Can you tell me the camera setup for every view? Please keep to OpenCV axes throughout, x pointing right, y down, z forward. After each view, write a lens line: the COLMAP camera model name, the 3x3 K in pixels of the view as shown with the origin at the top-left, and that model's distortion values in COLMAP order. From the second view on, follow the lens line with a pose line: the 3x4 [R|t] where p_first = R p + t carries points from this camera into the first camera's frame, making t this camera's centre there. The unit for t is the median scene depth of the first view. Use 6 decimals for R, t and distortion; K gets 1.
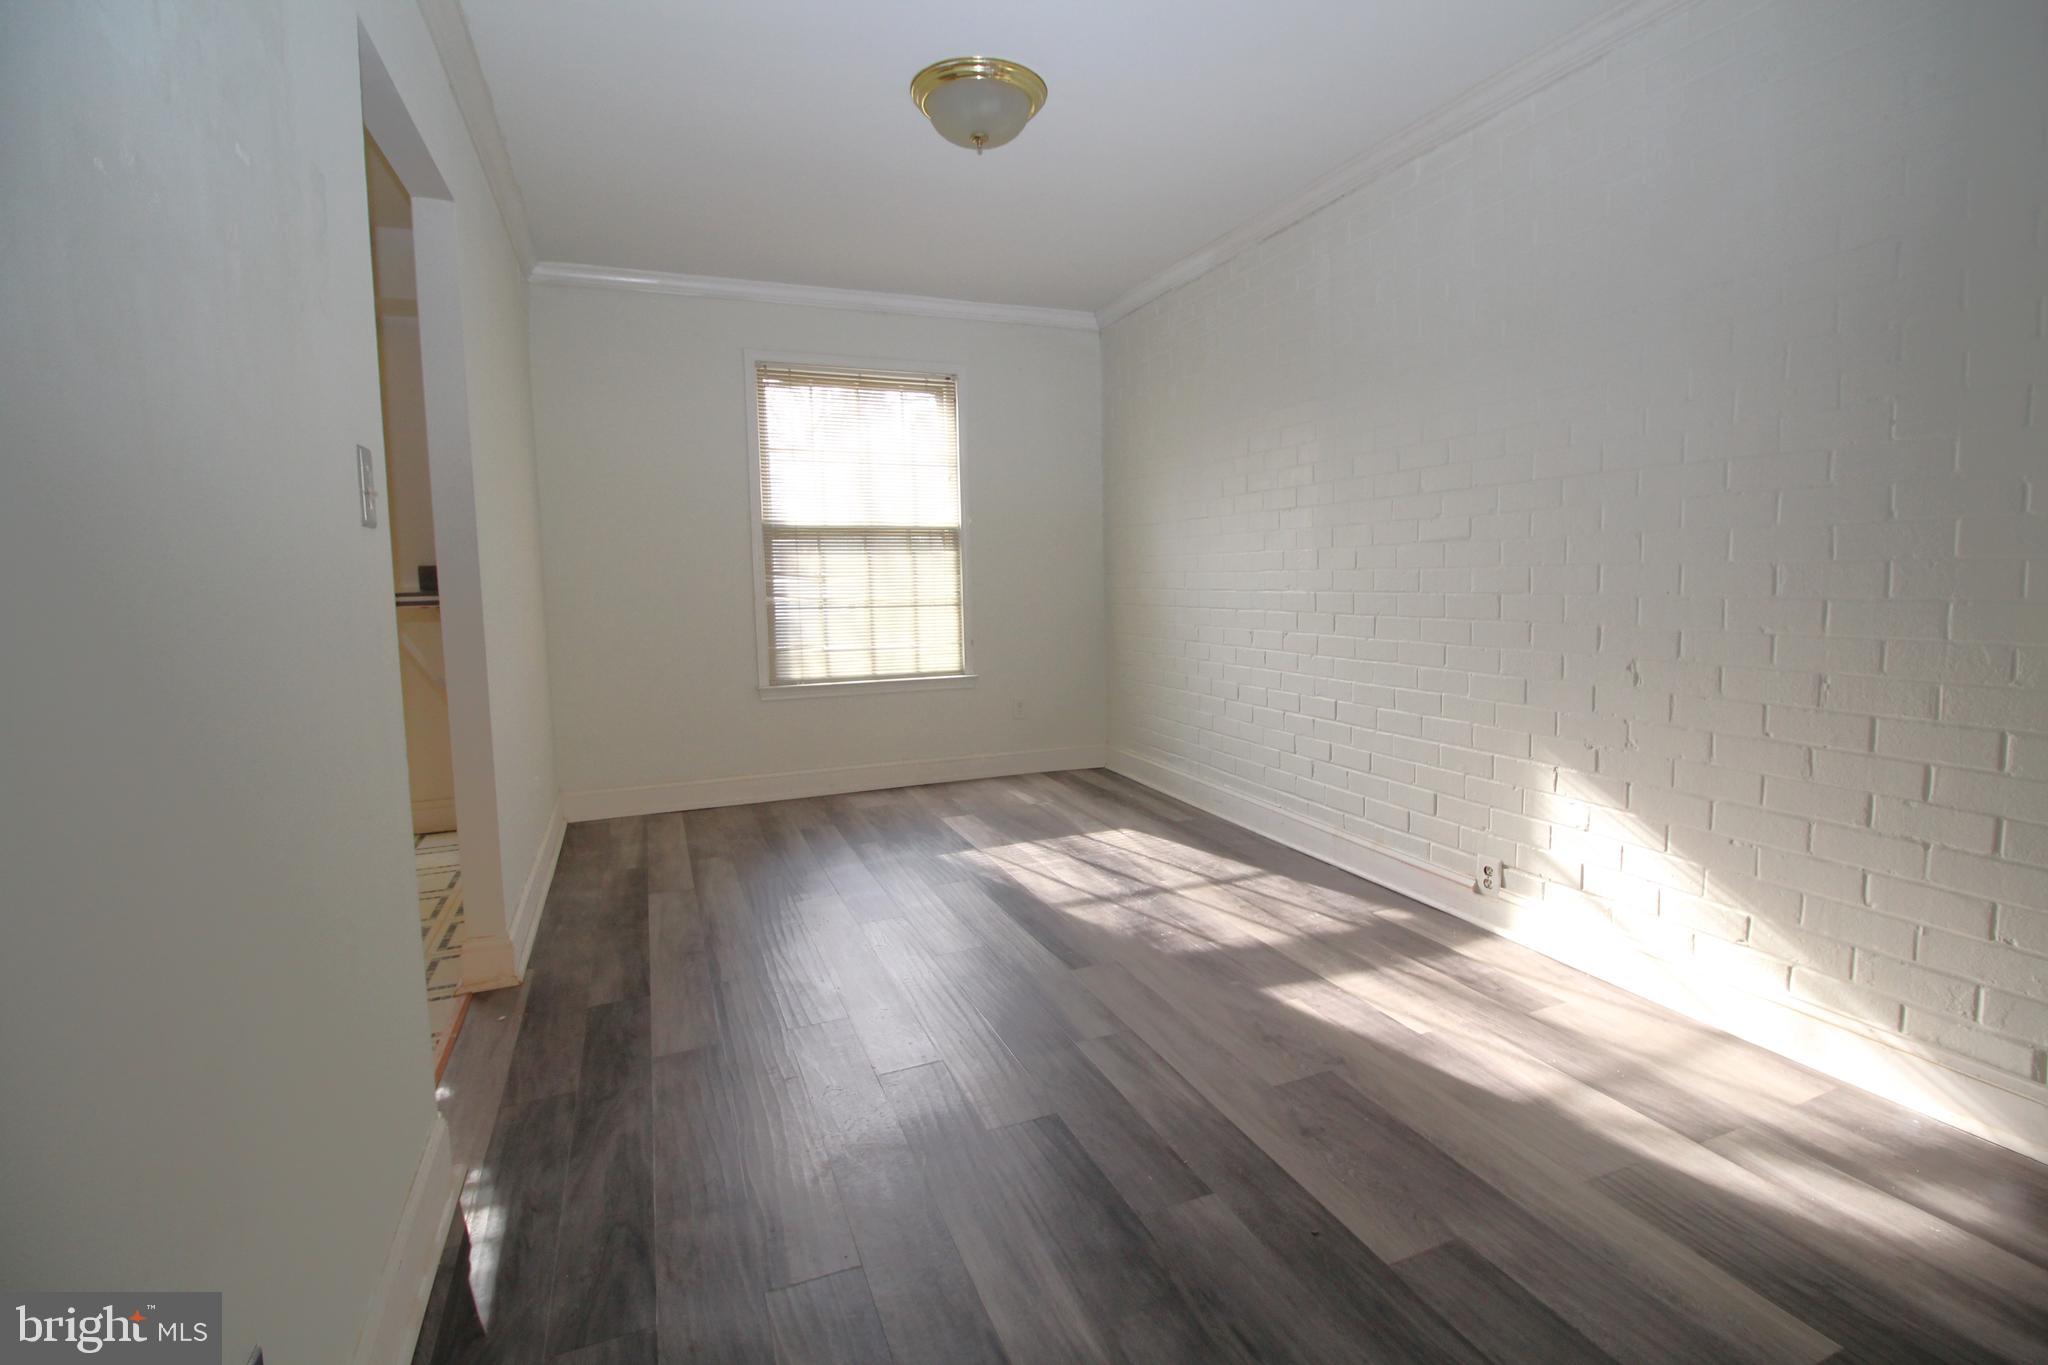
lens RADIAL K [[948.4, 0, 1034.4], [0, 948.4, 652.3], [0, 0, 1]] dist [-0.002187, -0.011882]
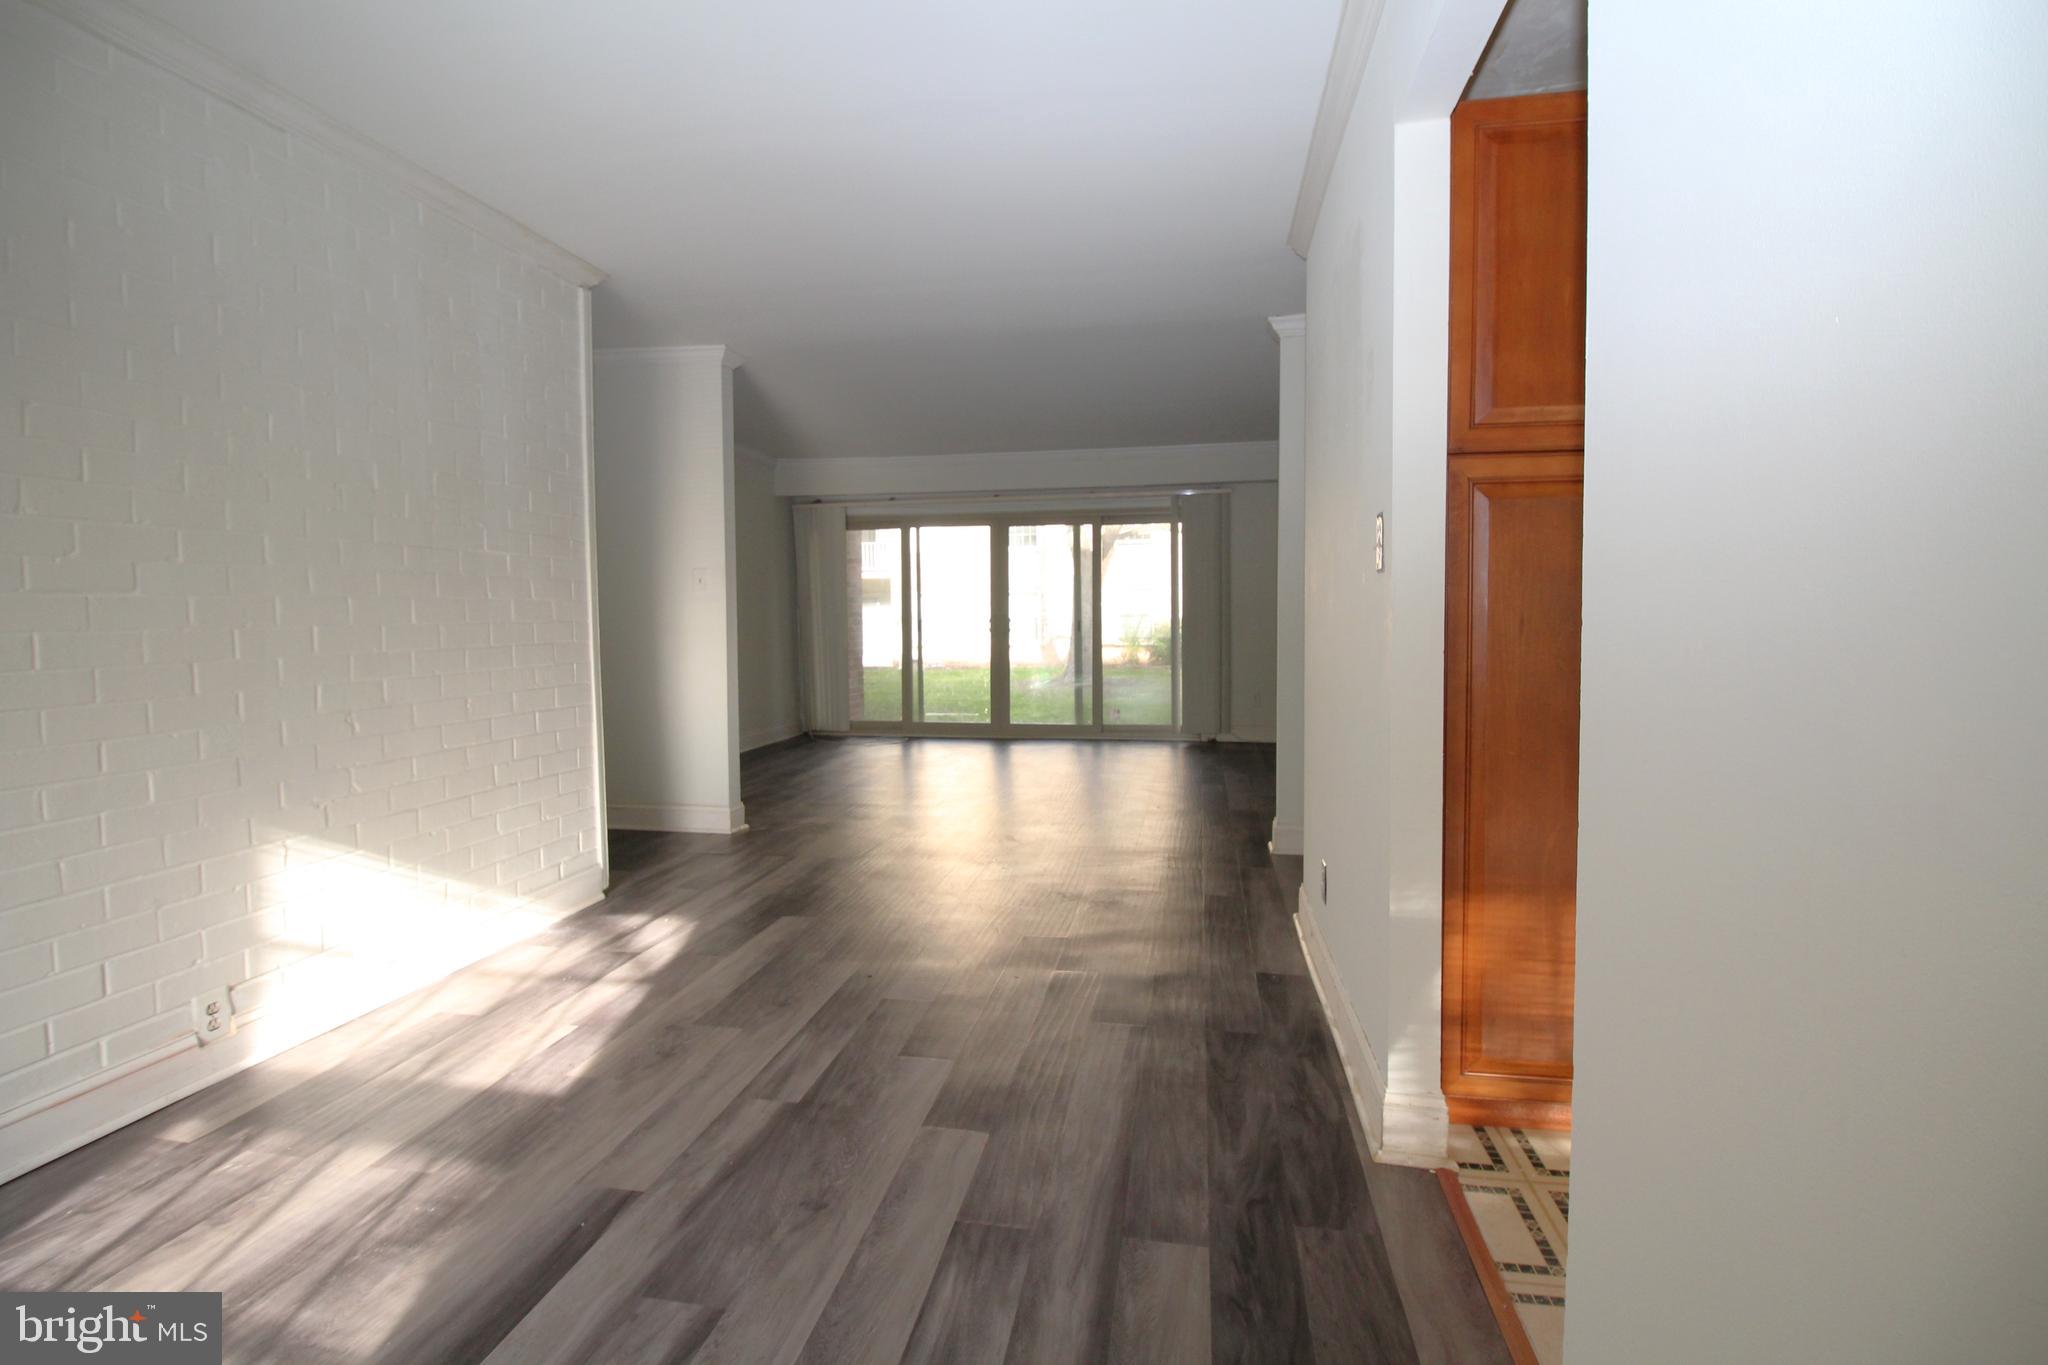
lens RADIAL K [[948.4, 0, 1034.4], [0, 948.4, 652.3], [0, 0, 1]] dist [-0.002187, -0.011882]
pose [[-0.847922, 0.003241, 0.530110, -0.545678], [0.067736, 0.992447, 0.102277, -0.104179], [-0.525775, 0.122630, -0.841738, 1.310691]]
